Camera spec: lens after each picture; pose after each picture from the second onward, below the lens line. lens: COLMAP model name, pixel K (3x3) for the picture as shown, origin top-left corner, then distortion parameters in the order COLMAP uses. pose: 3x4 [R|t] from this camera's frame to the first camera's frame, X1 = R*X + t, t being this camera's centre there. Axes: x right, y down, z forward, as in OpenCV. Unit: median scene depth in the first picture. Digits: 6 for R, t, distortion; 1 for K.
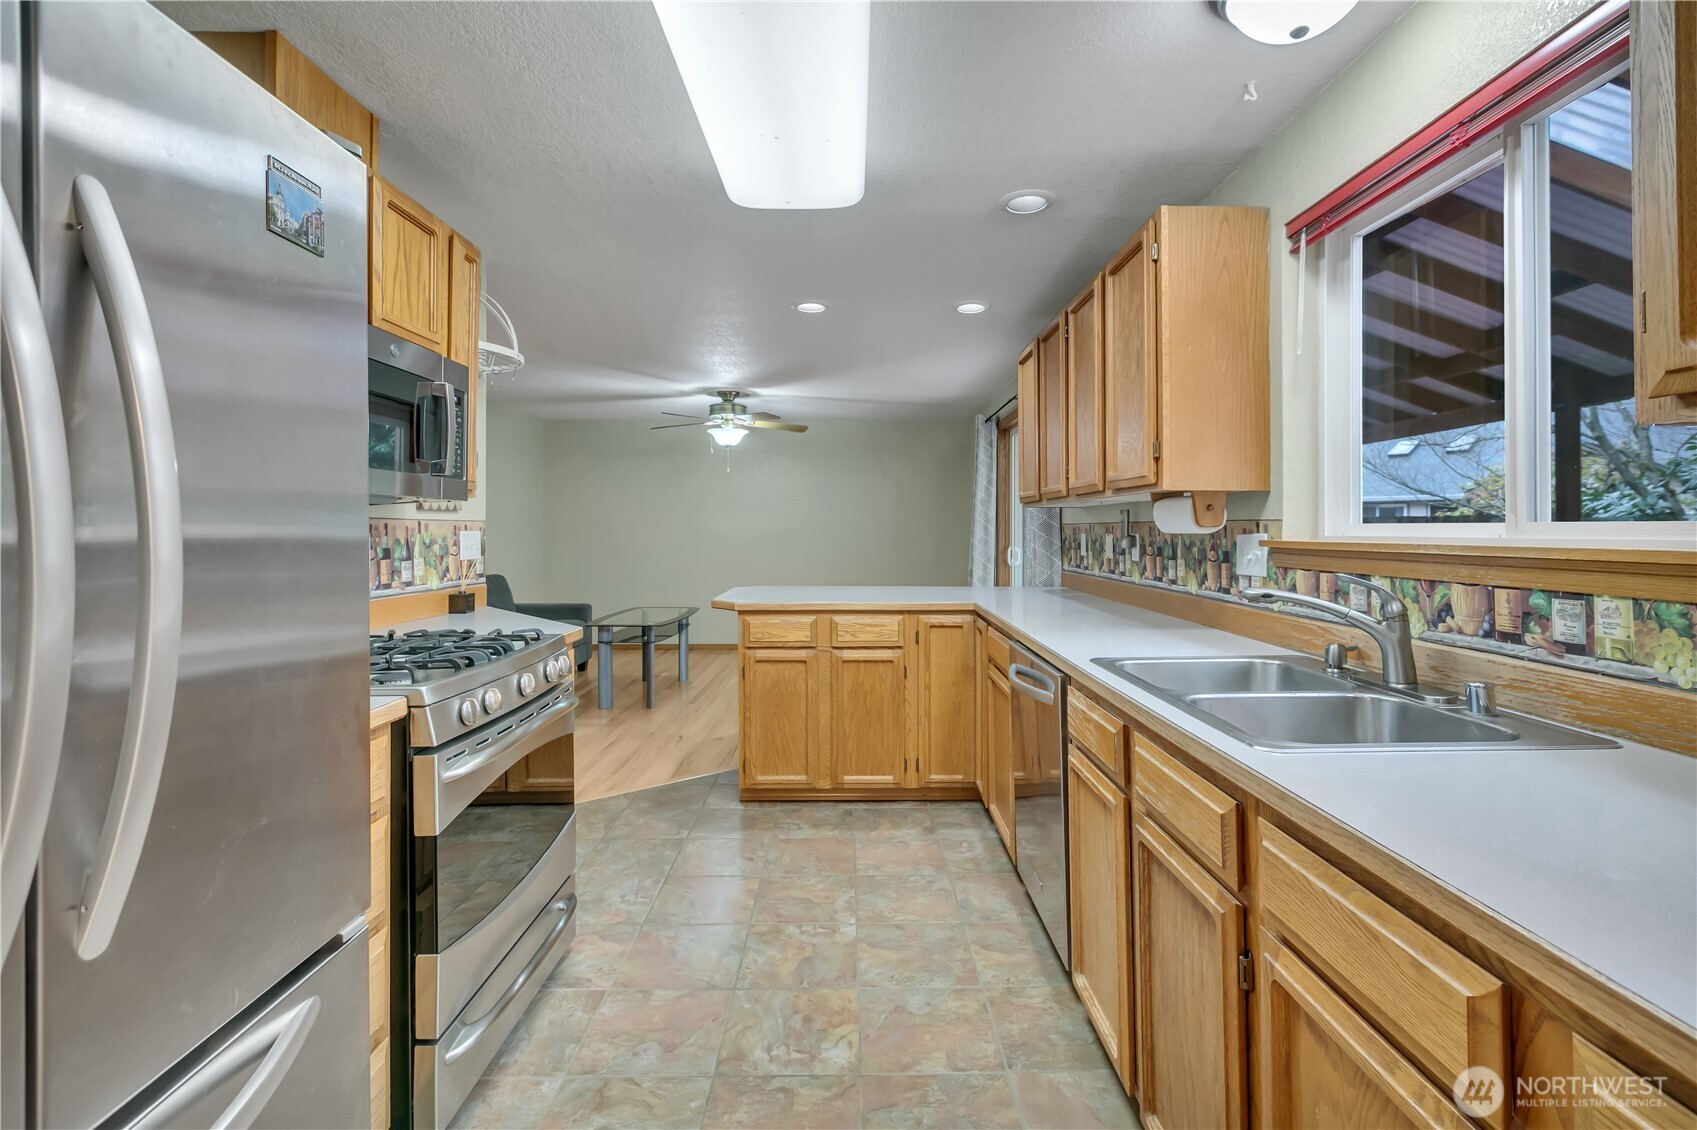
lens RADIAL K [[802.2, 0, 871.4], [0, 802.2, 524.6], [0, 0, 1]] dist [0.001628, 0.000384]
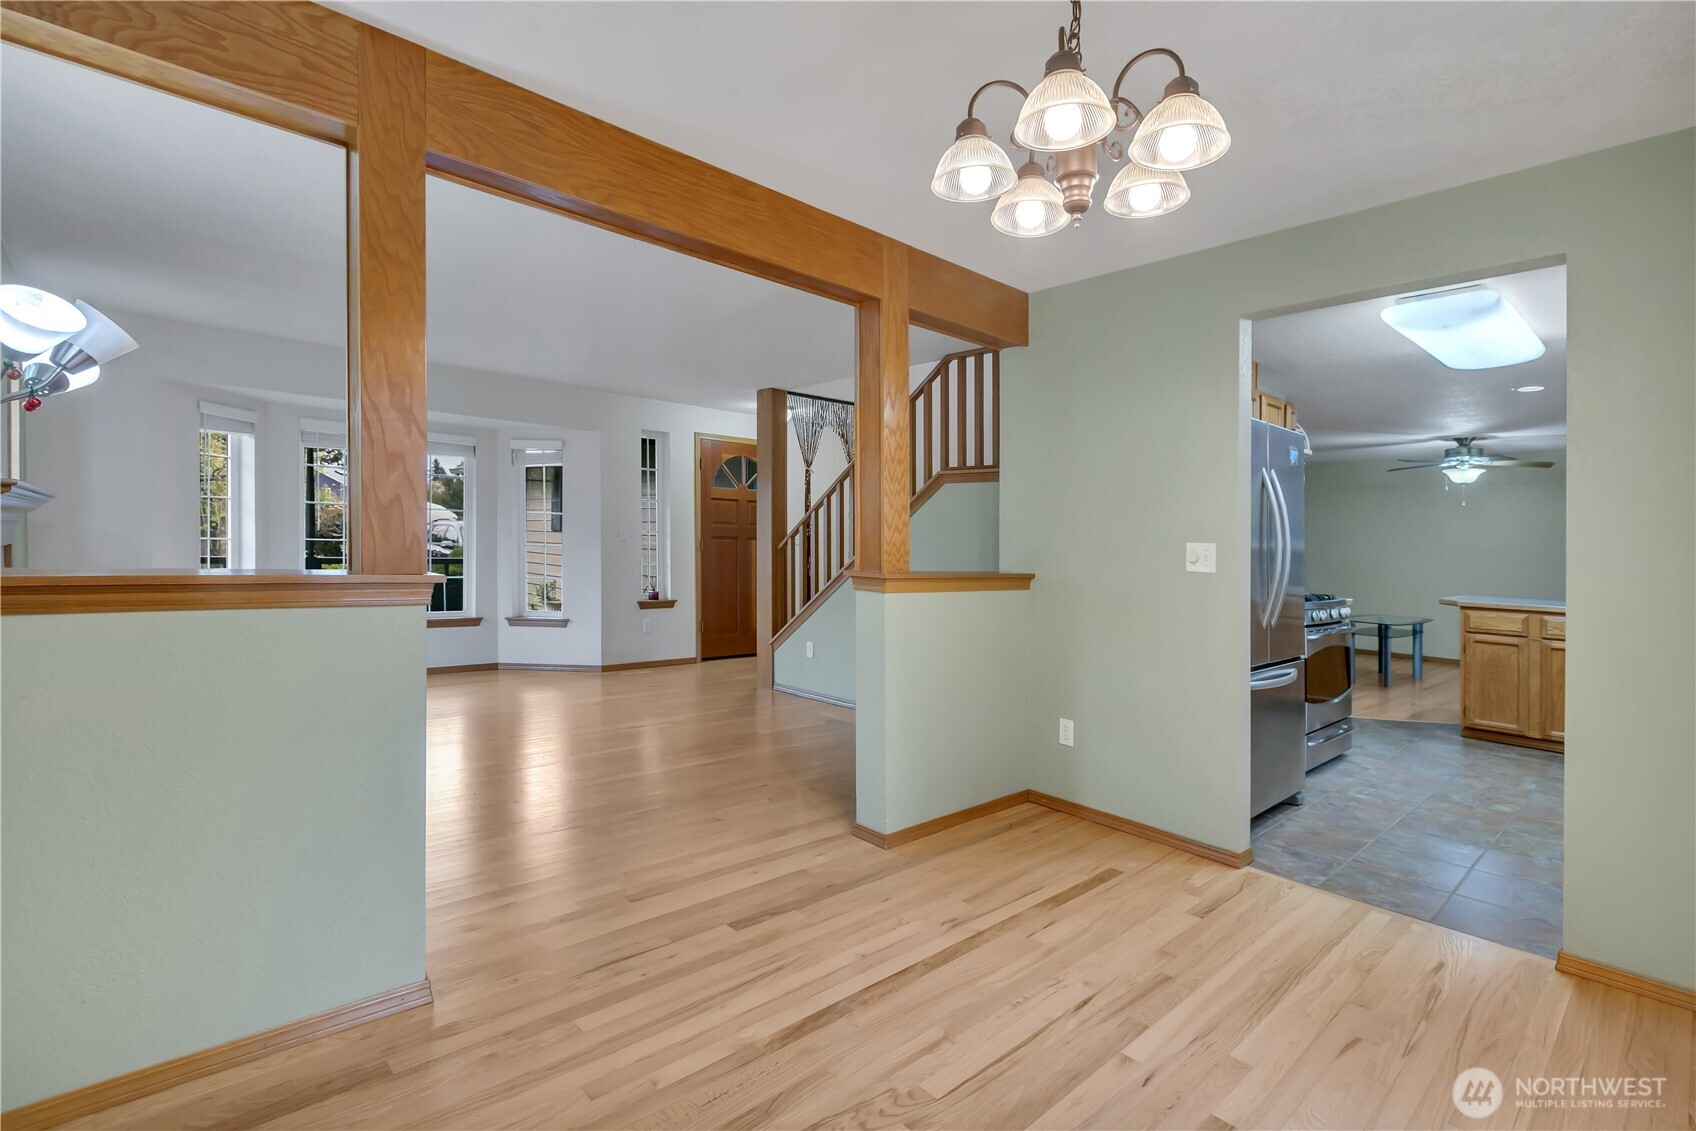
lens RADIAL K [[790.6, 0, 866.3], [0, 790.6, 512.2], [0, 0, 1]] dist [0.000332, 0.000164]
pose [[0.666485, -0.003032, -0.745512, 0.270529], [-0.029311, 0.999112, -0.030268, 0.013519], [0.744942, 0.042025, 0.665805, -1.124911]]
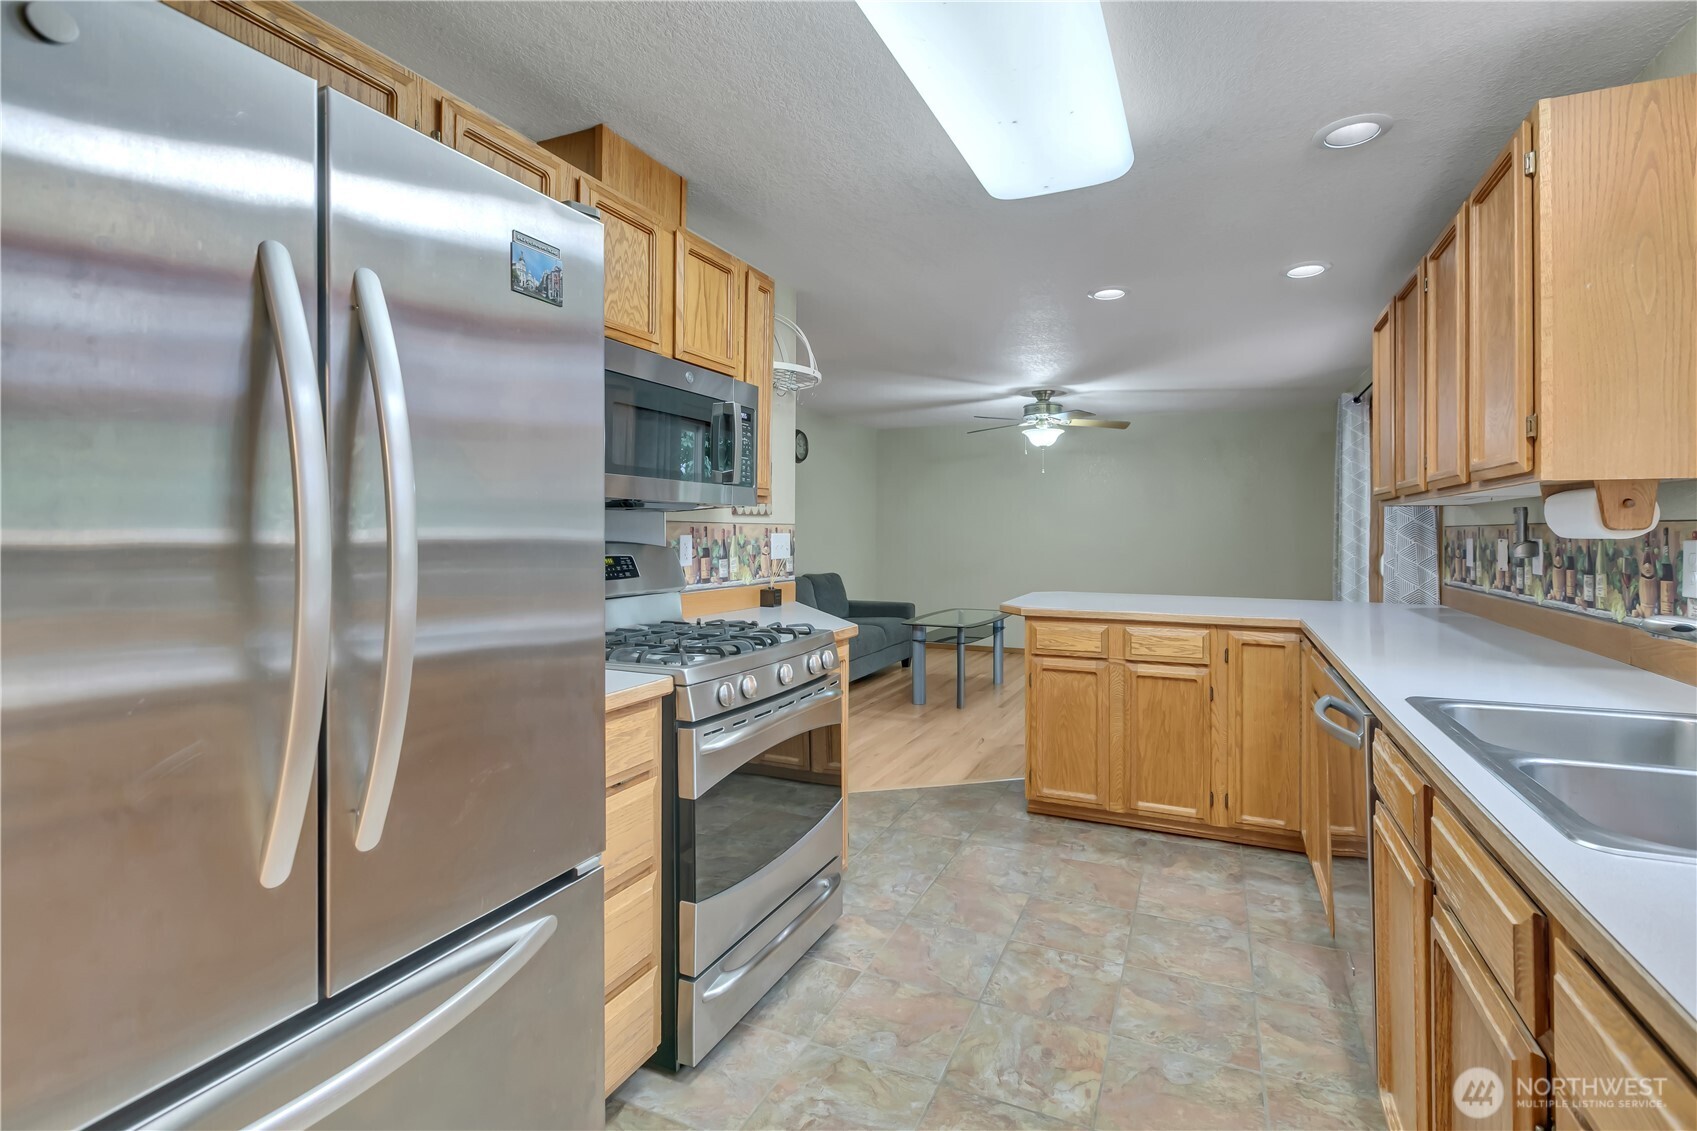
lens RADIAL K [[809.1, 0, 851.2], [0, 809.1, 529.3], [0, 0, 1]] dist [0.003130, -0.000322]
pose [[0.901690, 0.000054, -0.432383, 0.095523], [0.000989, 0.999997, 0.002187, 0.000055], [0.432382, -0.002400, 0.901687, 0.035380]]
